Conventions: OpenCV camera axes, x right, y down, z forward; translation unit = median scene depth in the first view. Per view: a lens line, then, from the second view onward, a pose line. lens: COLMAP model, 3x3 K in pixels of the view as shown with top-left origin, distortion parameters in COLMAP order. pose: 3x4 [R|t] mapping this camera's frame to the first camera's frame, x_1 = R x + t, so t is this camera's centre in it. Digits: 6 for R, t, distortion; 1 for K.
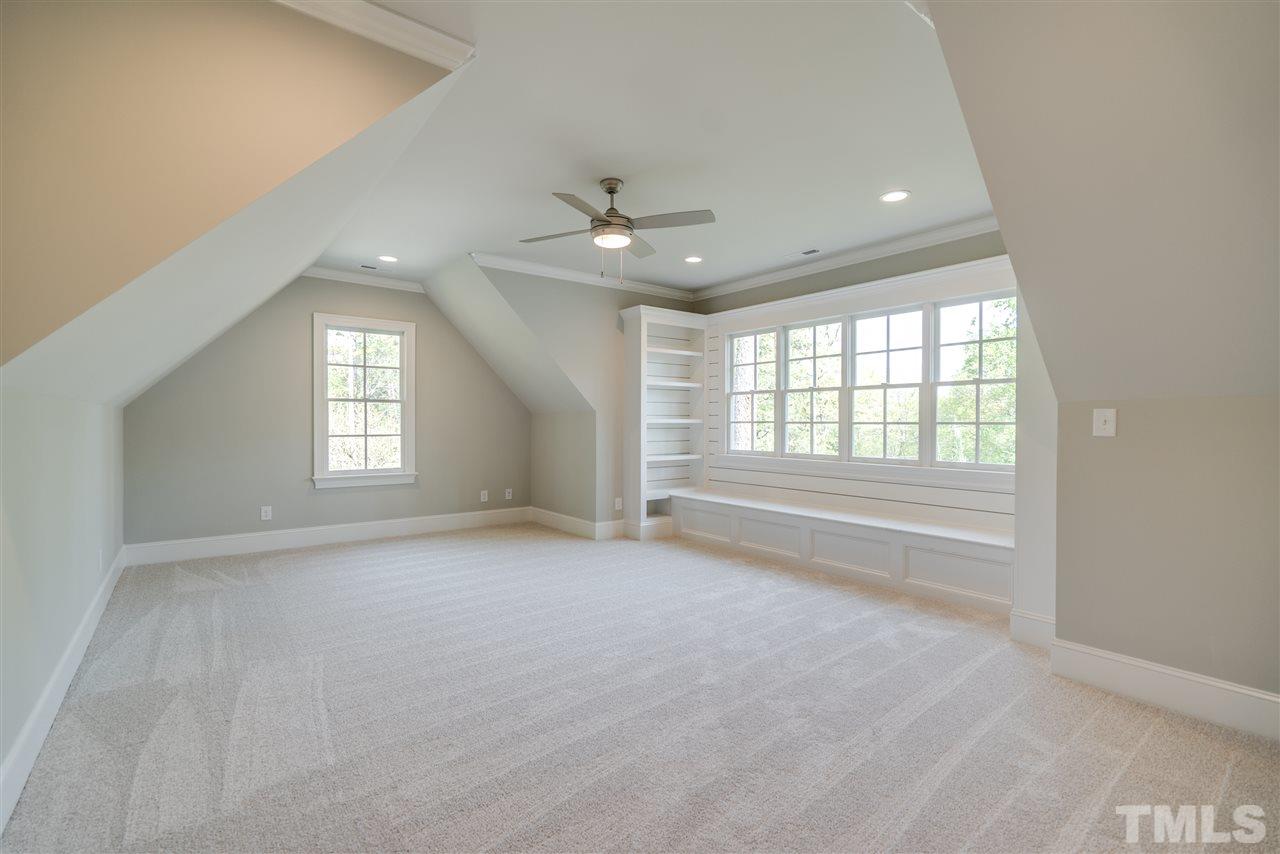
lens RADIAL K [[578.9, 0, 634.1], [0, 578.9, 425.7], [0, 0, 1]] dist [-0.017572, 0.012232]
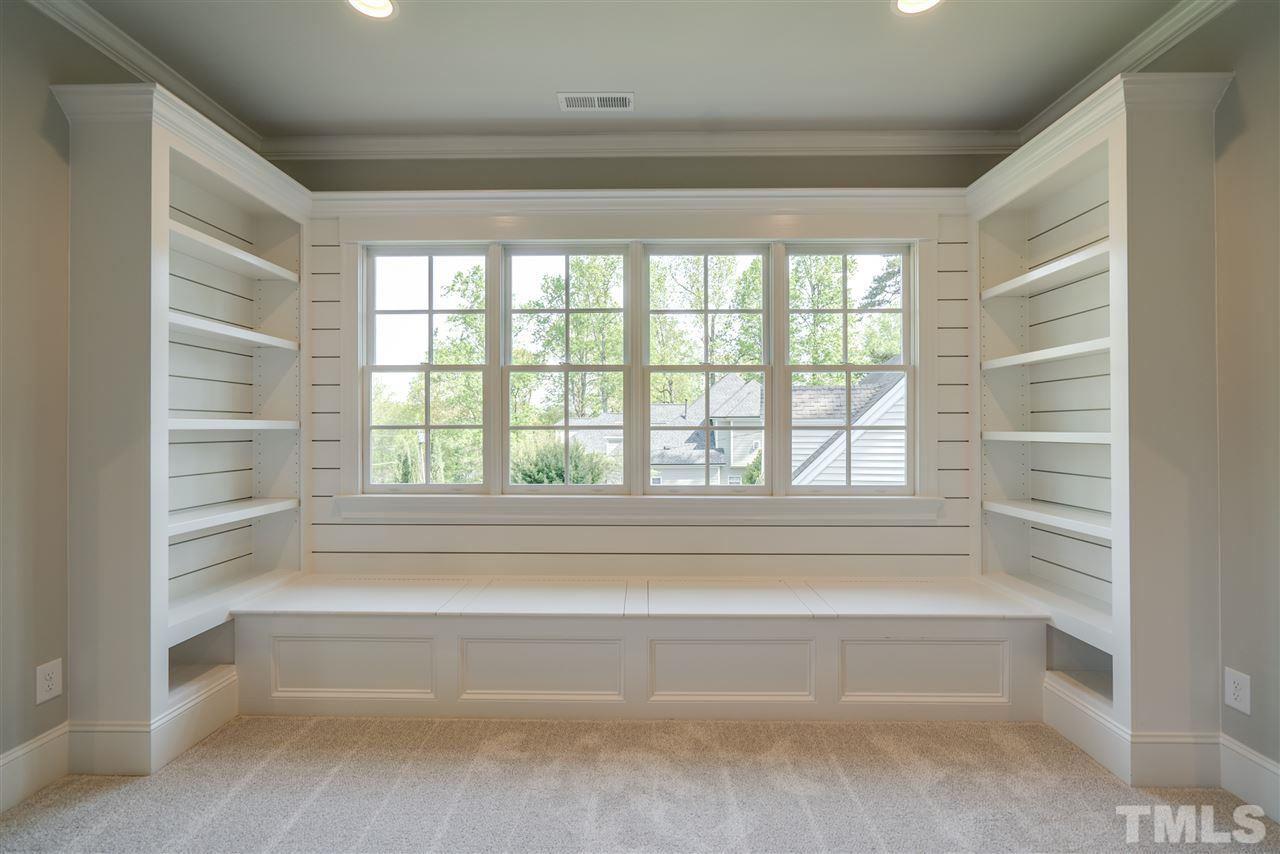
lens RADIAL K [[578.9, 0, 634.1], [0, 578.9, 425.7], [0, 0, 1]] dist [-0.017572, 0.012232]
pose [[0.619673, -0.008638, 0.784813, -0.077124], [0.005307, 0.999963, 0.006815, -0.009549], [-0.784842, -0.000058, 0.619696, 0.539016]]
